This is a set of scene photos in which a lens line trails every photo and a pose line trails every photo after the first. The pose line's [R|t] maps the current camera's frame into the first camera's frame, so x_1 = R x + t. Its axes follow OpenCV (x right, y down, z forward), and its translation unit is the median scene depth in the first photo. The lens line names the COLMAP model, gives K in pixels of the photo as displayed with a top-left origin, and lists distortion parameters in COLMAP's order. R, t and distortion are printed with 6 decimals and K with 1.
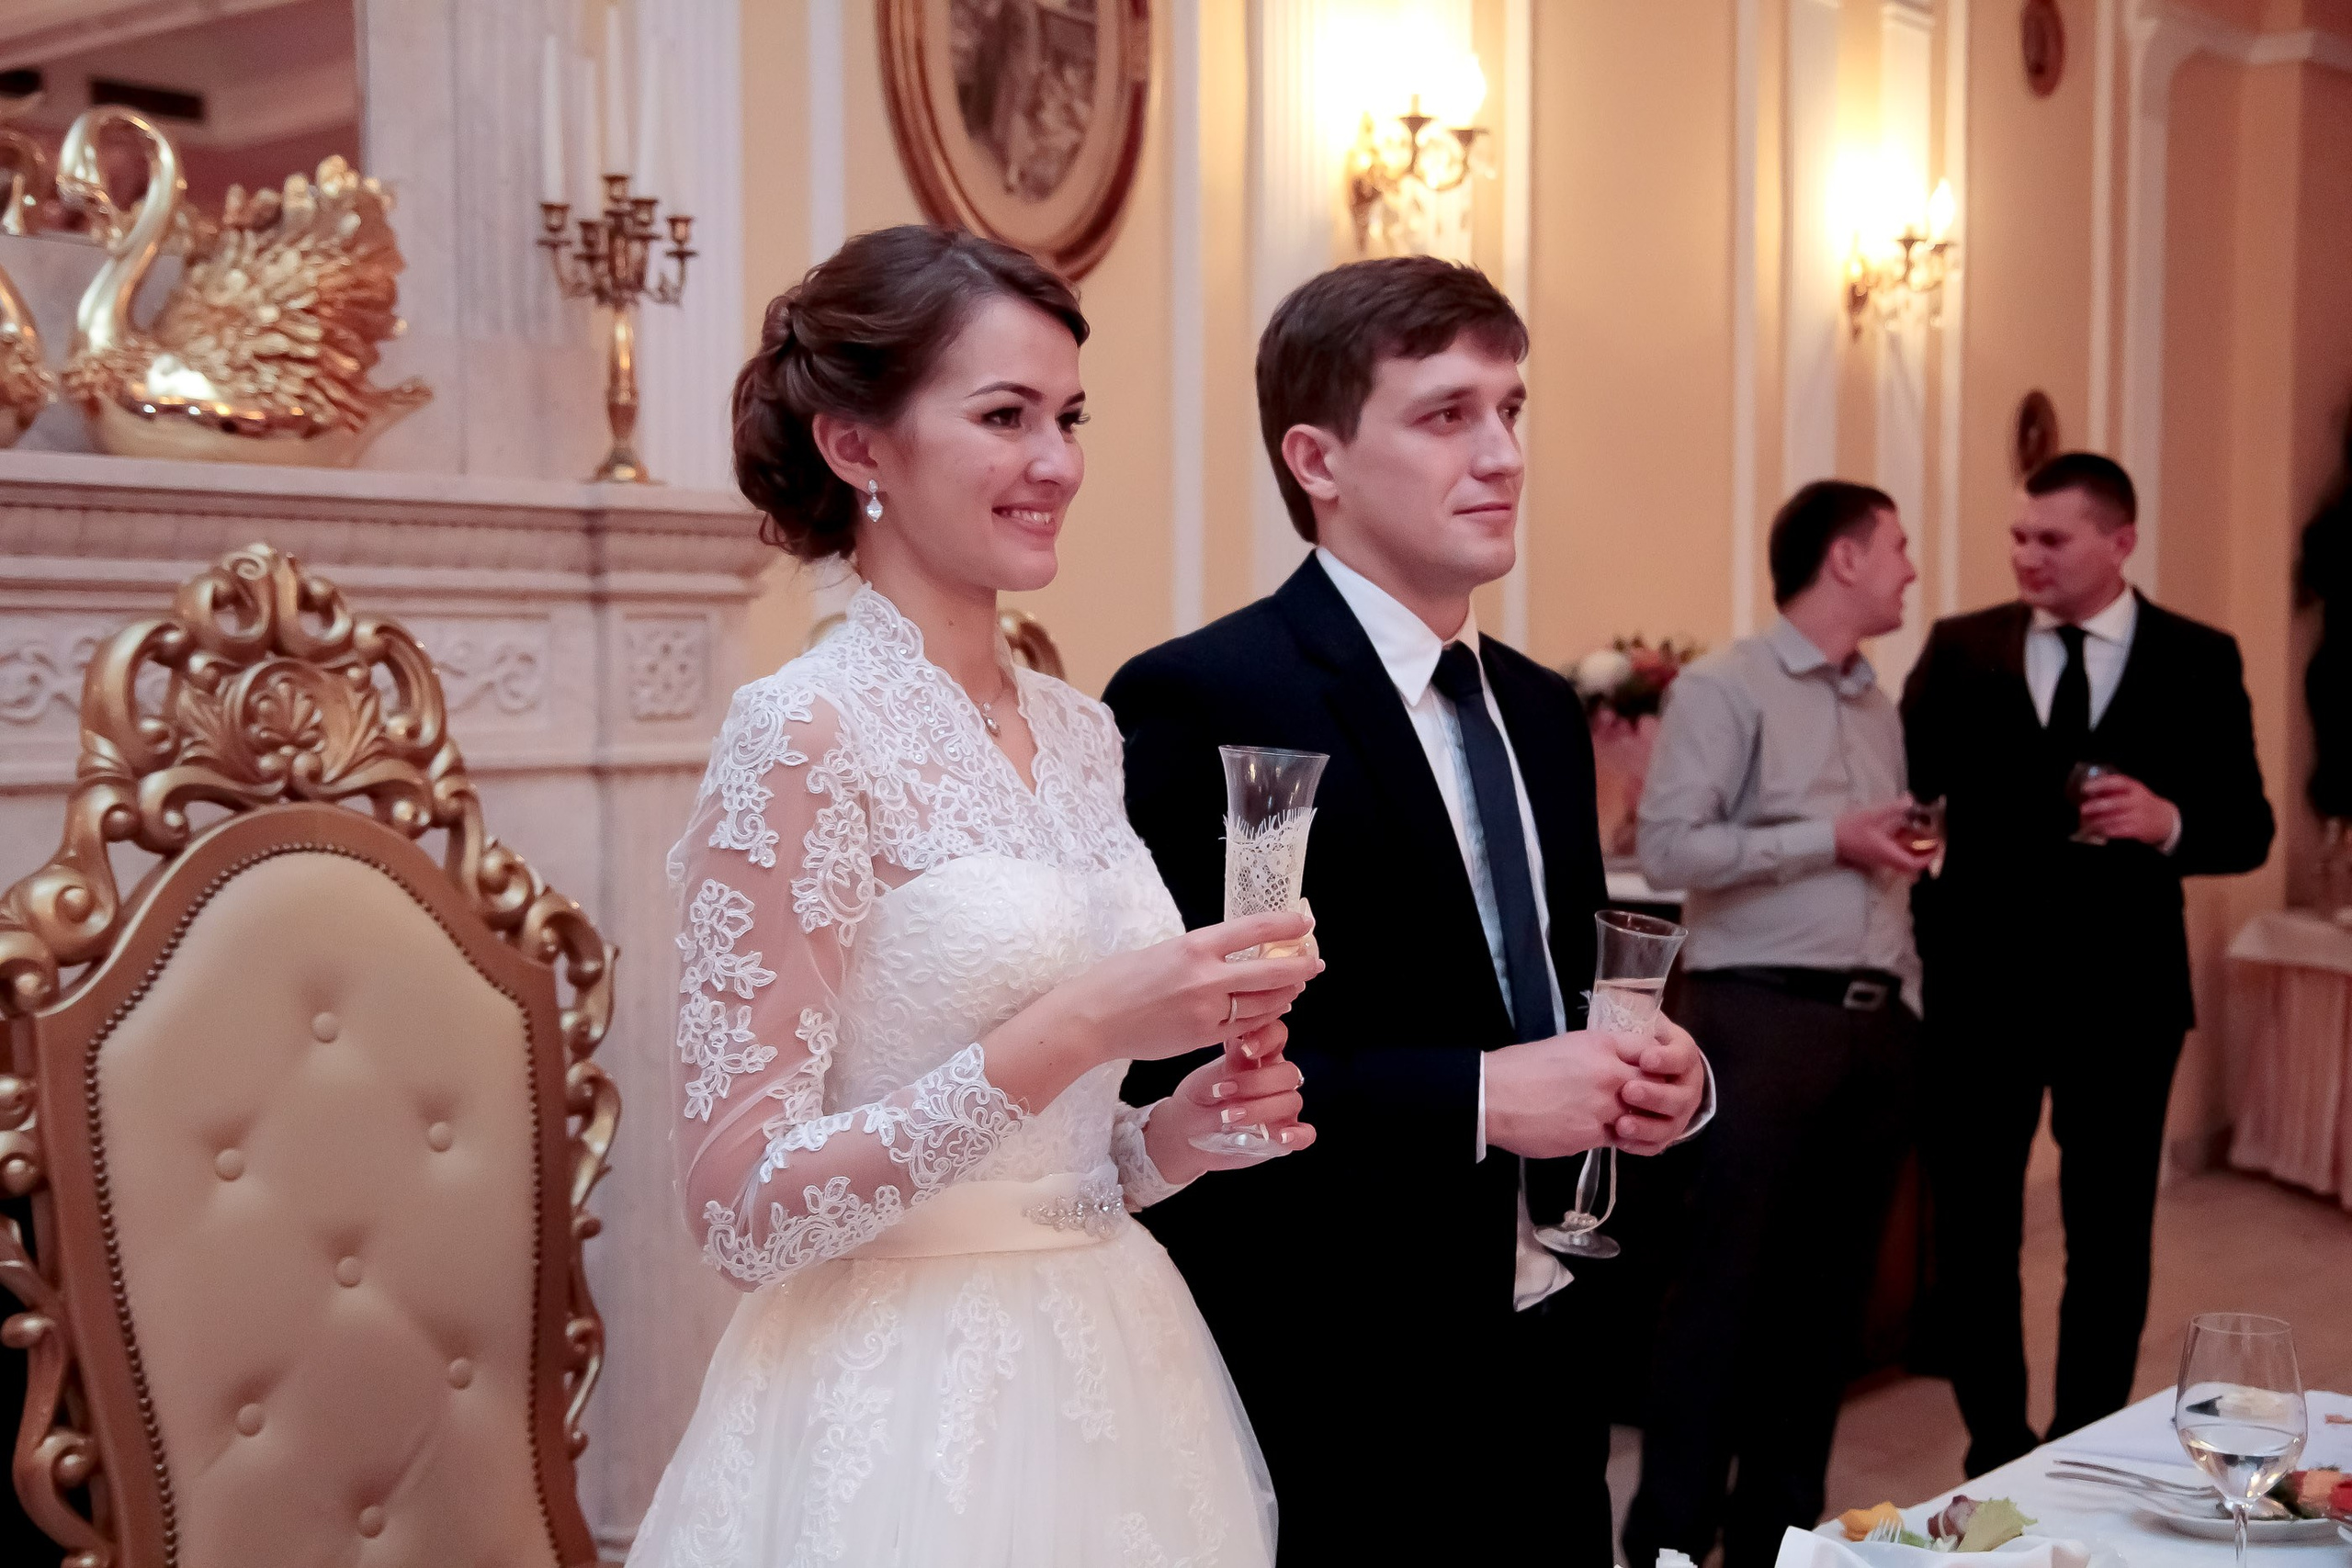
lens RADIAL K [[3107.3, 0, 1170.5], [0, 3107.3, 791.9], [0, 0, 1]] dist [0.064139, 0.059760]
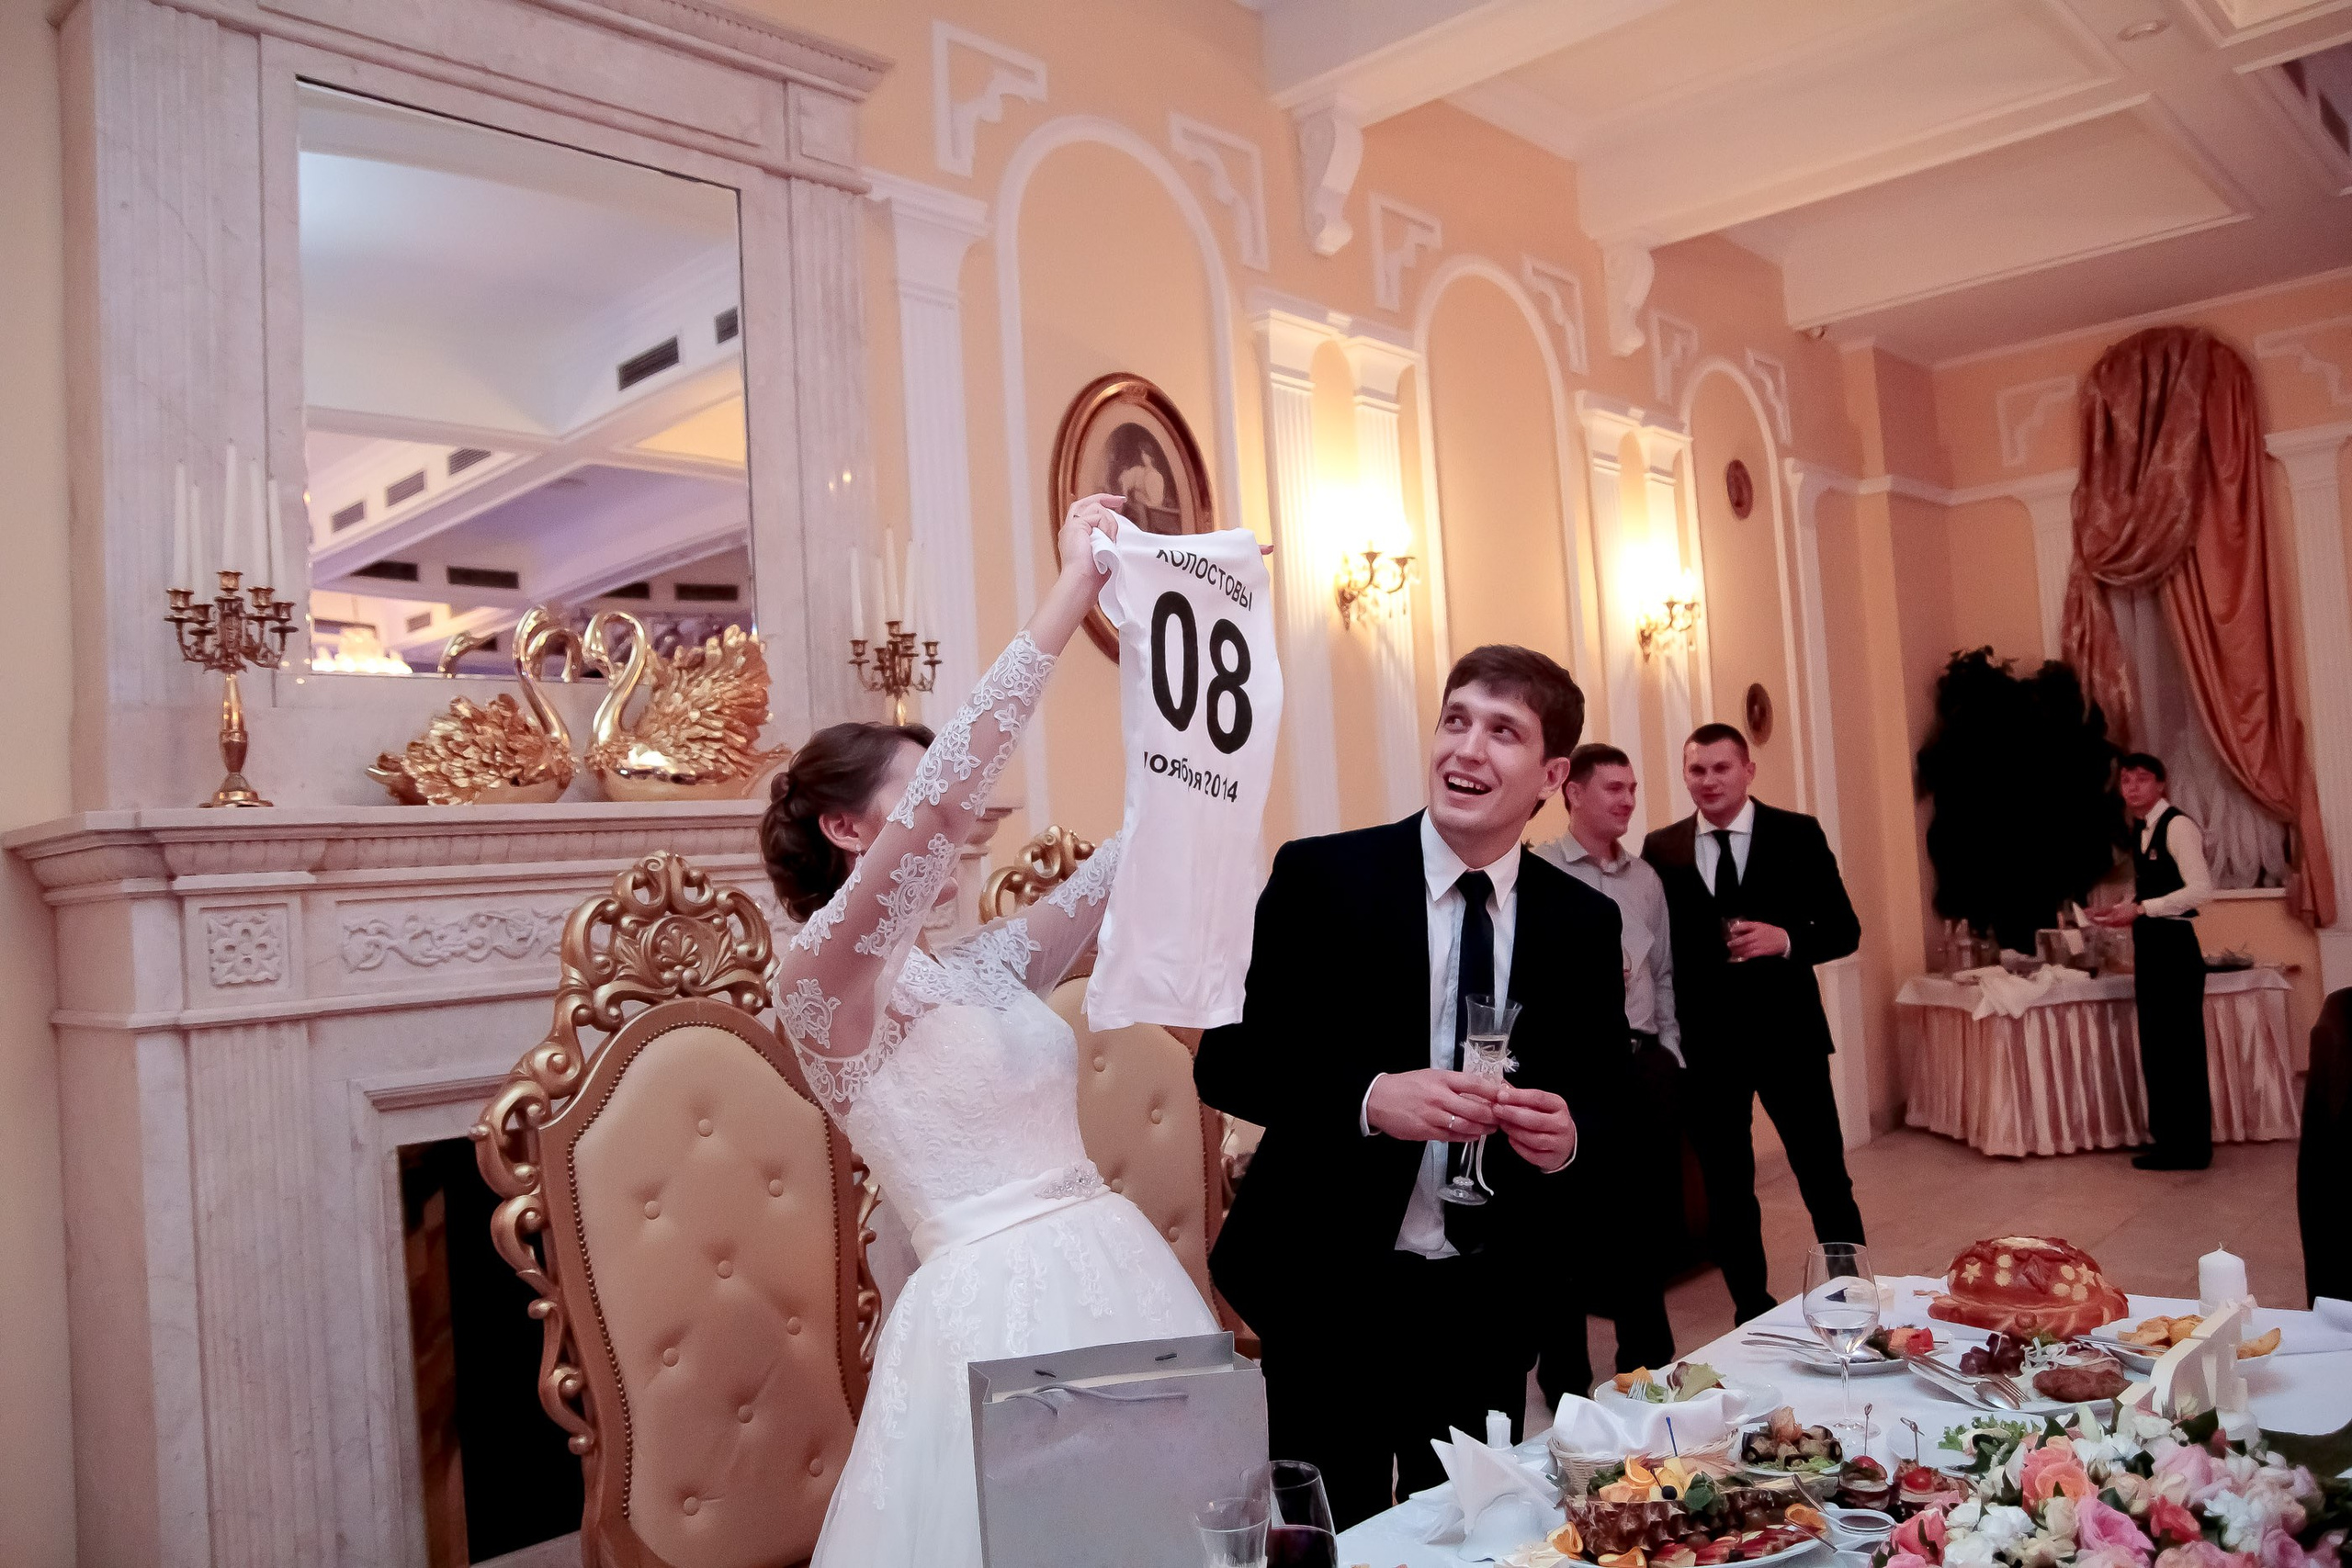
lens RADIAL K [[1784.1, 0, 1175.5], [0, 1784.1, 791.9], [0, 0, 1]] dist [-0.134558, 0.110933]
pose [[0.995546, -0.062623, -0.070475, 0.047208], [0.056521, 0.994736, -0.085474, -0.007793], [0.075457, 0.081110, 0.993845, 0.025952]]
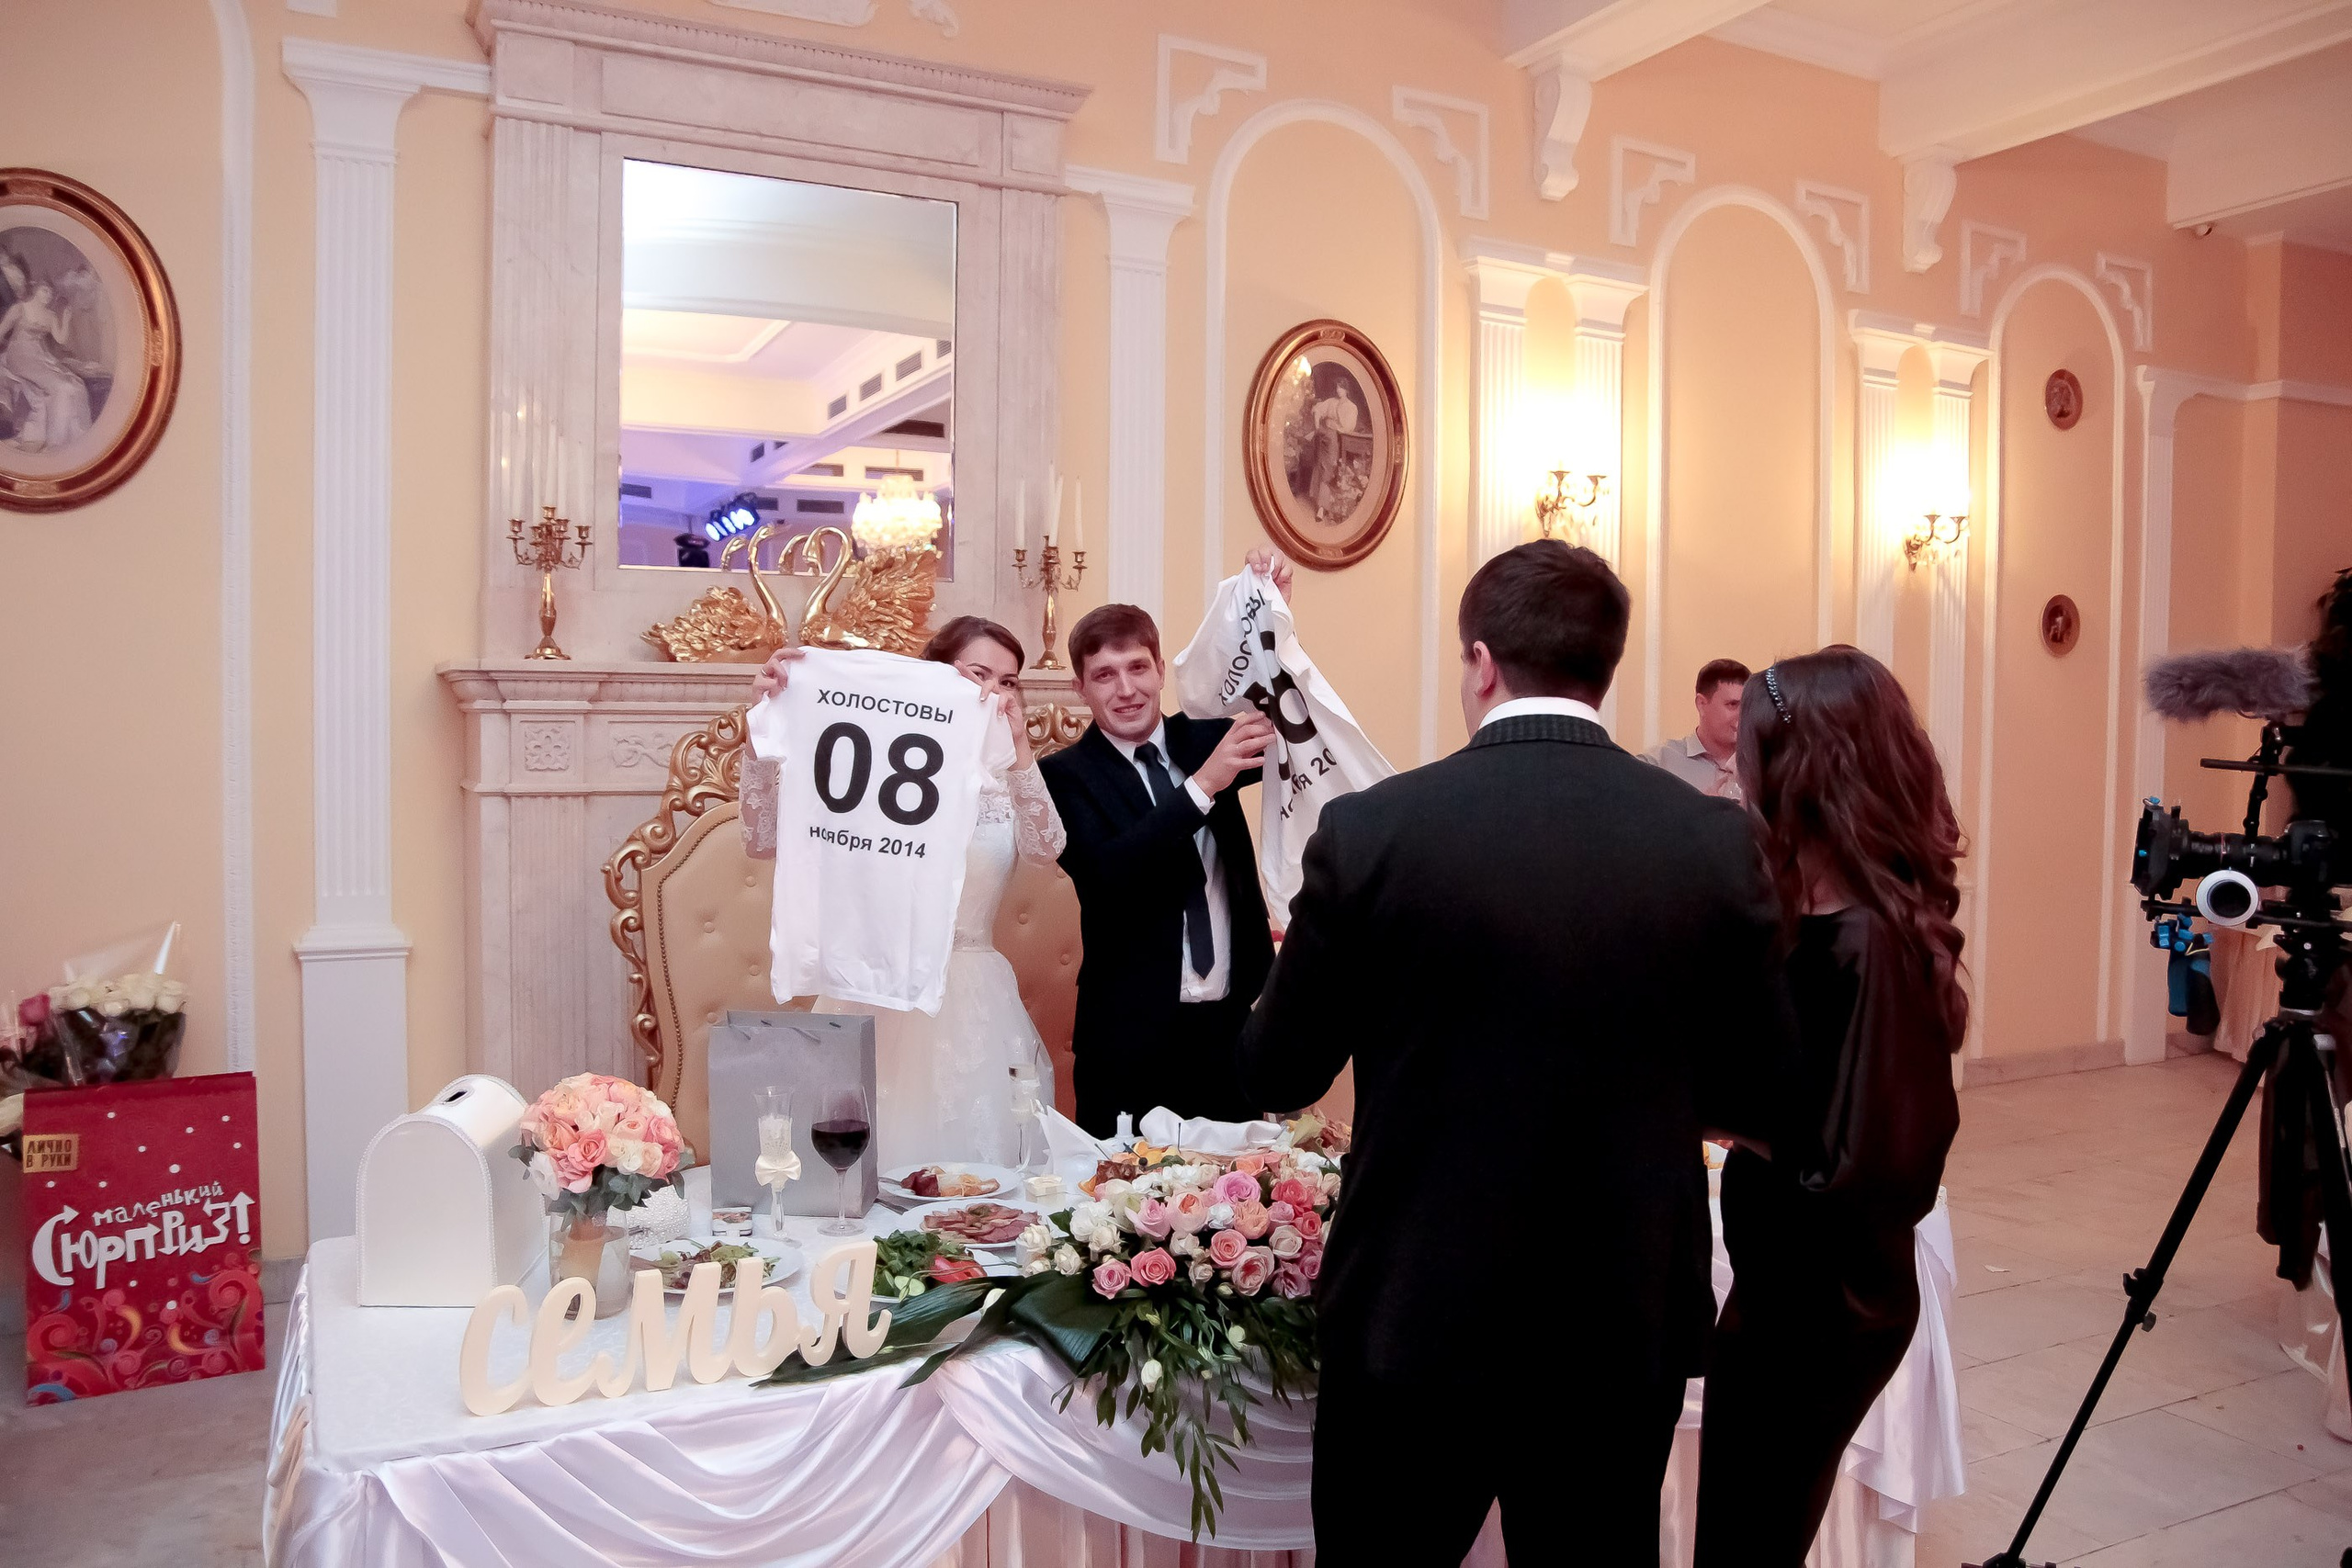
lens RADIAL K [[1784.1, 0, 1175.5], [0, 1784.1, 791.9], [0, 0, 1]] dist [-0.134558, 0.110933]
pose [[0.915283, 0.028509, -0.401801, 0.467219], [-0.030177, 0.999542, 0.002178, -0.012512], [0.401679, 0.010132, 0.915724, -0.183373]]
